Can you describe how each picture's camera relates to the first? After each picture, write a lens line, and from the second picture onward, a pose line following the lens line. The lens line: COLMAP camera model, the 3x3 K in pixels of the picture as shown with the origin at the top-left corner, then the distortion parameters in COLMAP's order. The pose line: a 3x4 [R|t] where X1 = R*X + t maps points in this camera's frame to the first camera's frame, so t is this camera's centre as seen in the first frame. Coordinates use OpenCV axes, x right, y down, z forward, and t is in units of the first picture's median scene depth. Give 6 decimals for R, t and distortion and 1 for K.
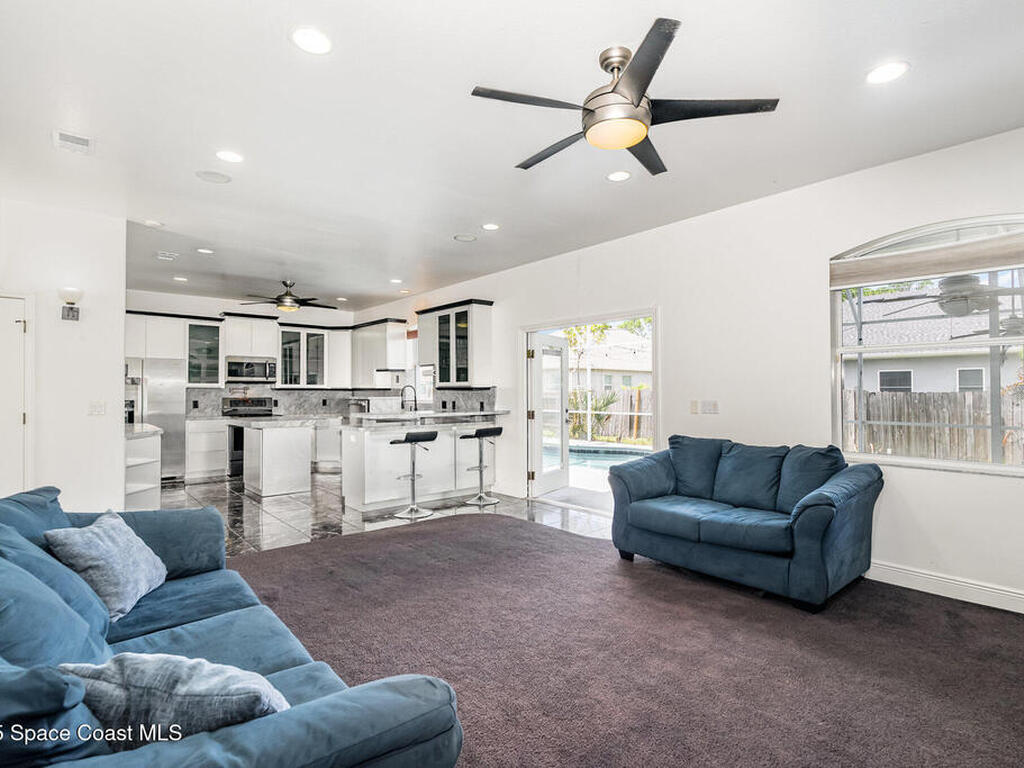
lens RADIAL K [[522.5, 0, 513.1], [0, 522.5, 384.2], [0, 0, 1]] dist [-0.002511, 0.000223]
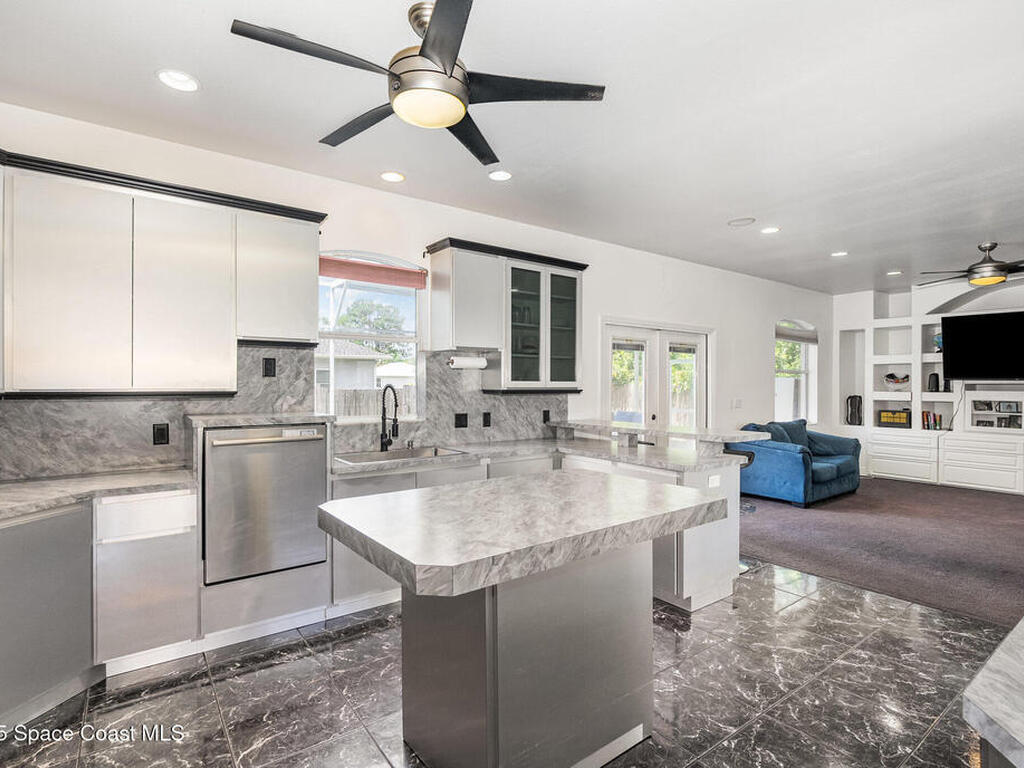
lens RADIAL K [[522.5, 0, 518.0], [0, 522.5, 385.9], [0, 0, 1]] dist [-0.002511, 0.000223]
pose [[0.067148, 0.002007, 0.997741, -0.625163], [-0.012031, 0.999927, -0.001202, 0.002161], [-0.997671, -0.011923, 0.067167, 0.825936]]
